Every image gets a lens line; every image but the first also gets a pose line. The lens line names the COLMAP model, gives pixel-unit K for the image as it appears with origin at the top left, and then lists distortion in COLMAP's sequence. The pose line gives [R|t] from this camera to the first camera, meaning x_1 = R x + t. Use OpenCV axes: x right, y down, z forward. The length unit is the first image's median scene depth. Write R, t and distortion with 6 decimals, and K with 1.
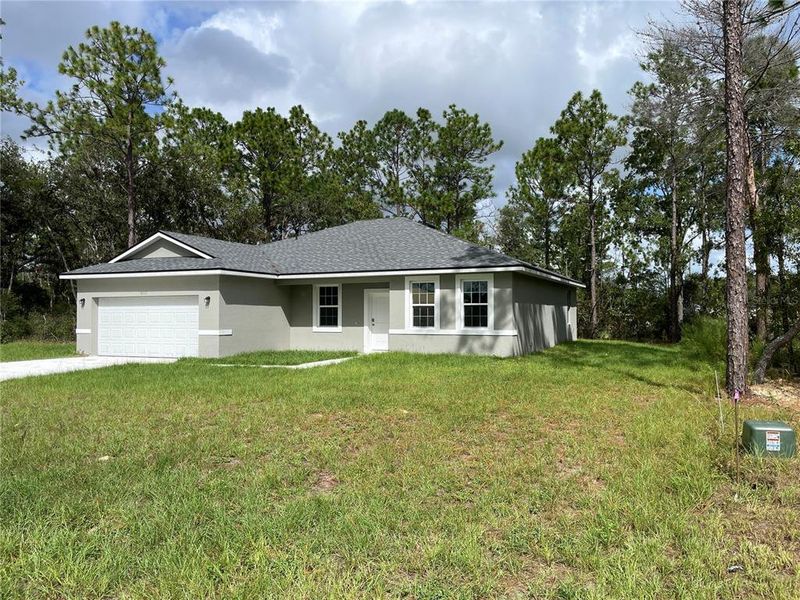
lens RADIAL K [[613.4, 0, 400.0], [0, 613.4, 300.8], [0, 0, 1]] dist [0.000936, -0.000433]
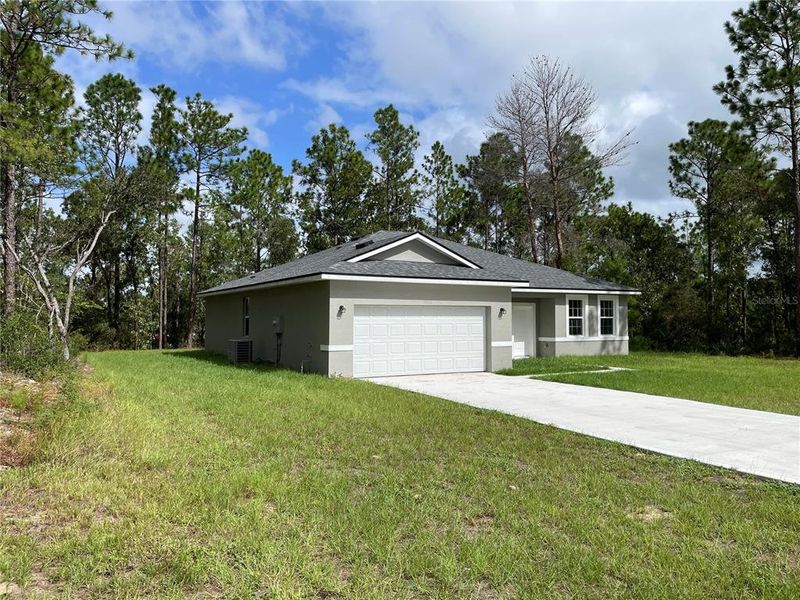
lens RADIAL K [[613.4, 0, 399.9], [0, 613.4, 300.7], [0, 0, 1]] dist [0.000936, -0.000433]
pose [[0.622909, 0.028813, 0.781764, -1.167913], [-0.014434, 0.999575, -0.025340, 0.008994], [-0.782161, 0.004501, 0.623060, 0.498831]]
